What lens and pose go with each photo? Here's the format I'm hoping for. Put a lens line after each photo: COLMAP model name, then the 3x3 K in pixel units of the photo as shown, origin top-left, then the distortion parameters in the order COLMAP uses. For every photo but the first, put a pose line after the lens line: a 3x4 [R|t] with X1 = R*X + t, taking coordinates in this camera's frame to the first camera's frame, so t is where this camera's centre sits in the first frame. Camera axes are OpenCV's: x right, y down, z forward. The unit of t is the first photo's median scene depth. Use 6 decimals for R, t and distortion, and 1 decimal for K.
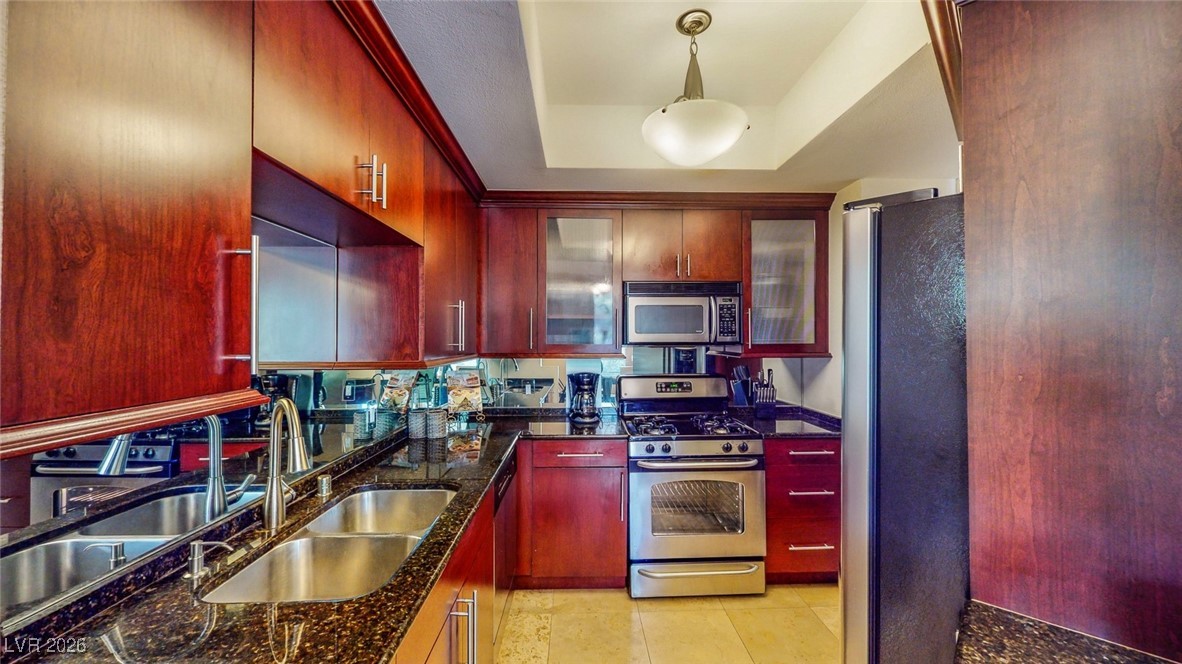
lens RADIAL K [[446.8, 0, 587.9], [0, 446.8, 336.7], [0, 0, 1]] dist [-0.009941, -0.000081]
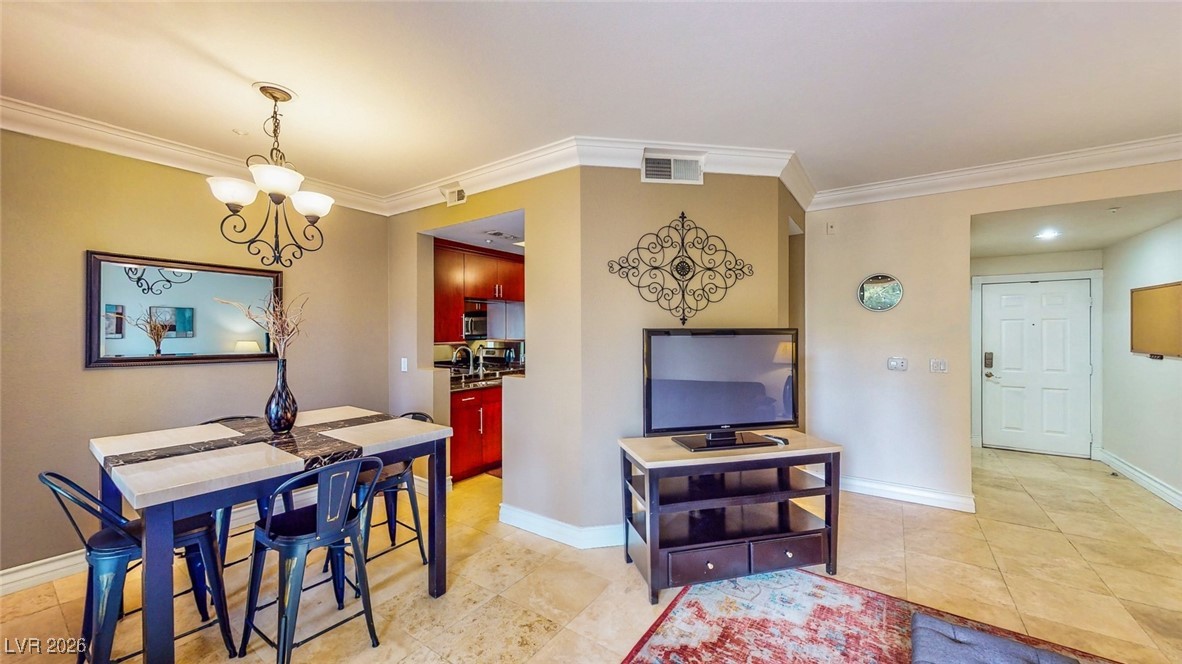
lens RADIAL K [[435.1, 0, 593.4], [0, 435.1, 332.4], [0, 0, 1]] dist [-0.000141, 0.000135]
pose [[0.811688, -0.001481, -0.584089, 1.110496], [0.004916, 0.999979, 0.004295, -0.002856], [0.584071, -0.006358, 0.811678, -0.745737]]
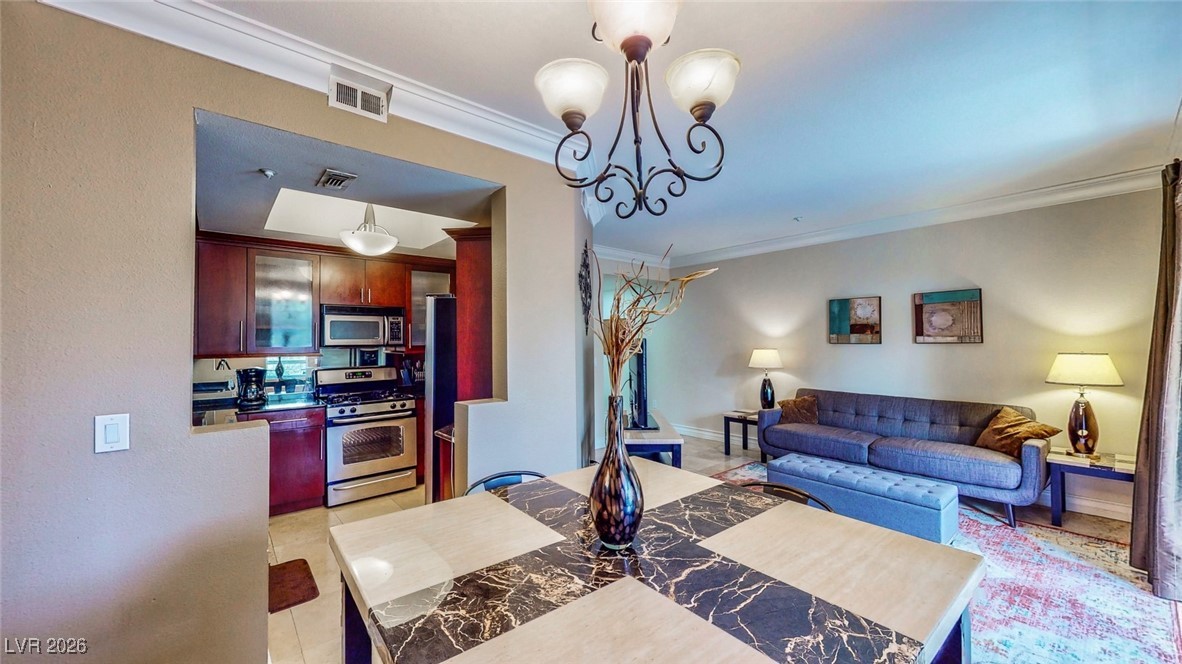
lens RADIAL K [[435.1, 0, 593.4], [0, 435.1, 332.4], [0, 0, 1]] dist [-0.000141, 0.000135]
pose [[0.776021, 0.005623, 0.630682, -0.135970], [0.004927, 0.999876, -0.014978, -0.004620], [-0.630688, 0.014731, 0.775897, -0.729344]]
